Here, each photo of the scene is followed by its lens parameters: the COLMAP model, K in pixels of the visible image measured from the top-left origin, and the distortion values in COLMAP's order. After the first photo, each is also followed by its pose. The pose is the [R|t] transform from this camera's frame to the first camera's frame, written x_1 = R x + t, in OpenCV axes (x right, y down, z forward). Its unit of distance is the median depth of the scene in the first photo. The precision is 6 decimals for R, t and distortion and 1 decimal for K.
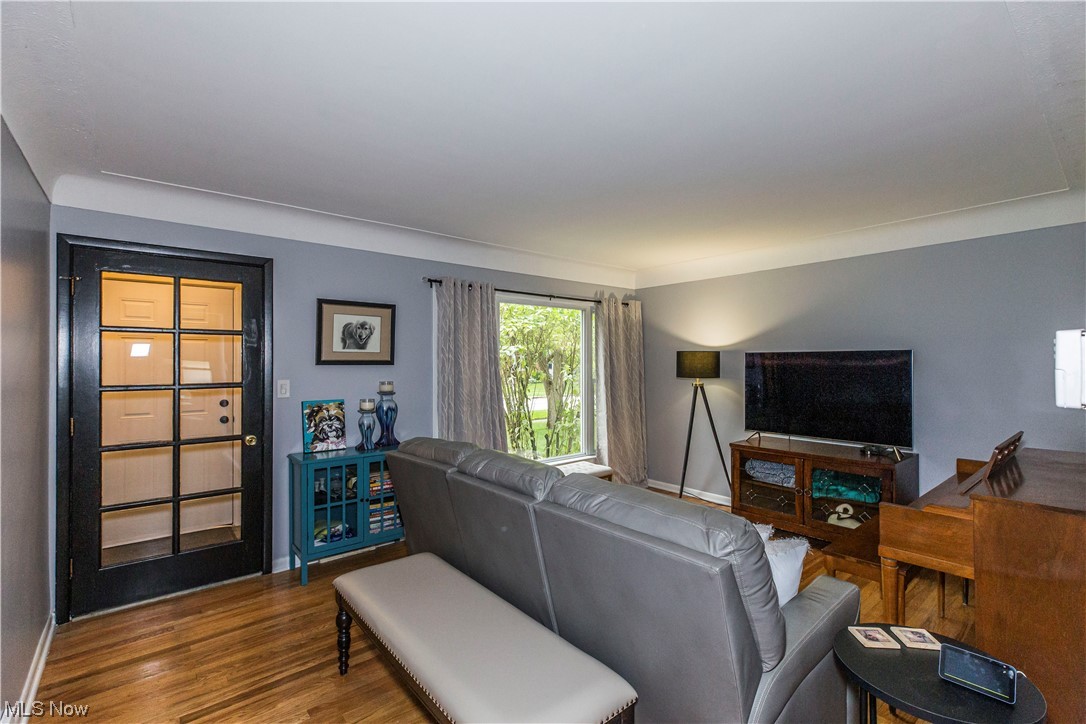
lens RADIAL K [[504.8, 0, 546.9], [0, 504.8, 358.3], [0, 0, 1]] dist [0.011917, -0.003782]
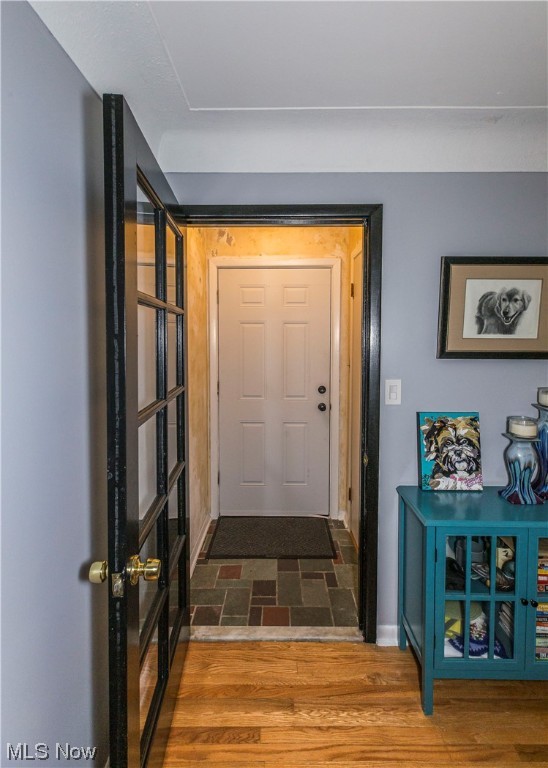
lens RADIAL K [[378.9, 0, 273.5], [0, 378.9, 351.7], [0, 0, 1]] dist [0.005991, 0.000875]
pose [[0.766267, 0.032338, -0.641709, -0.301059], [0.000981, 0.998673, 0.051499, -0.021522], [0.642522, -0.040091, 0.765218, 0.478184]]
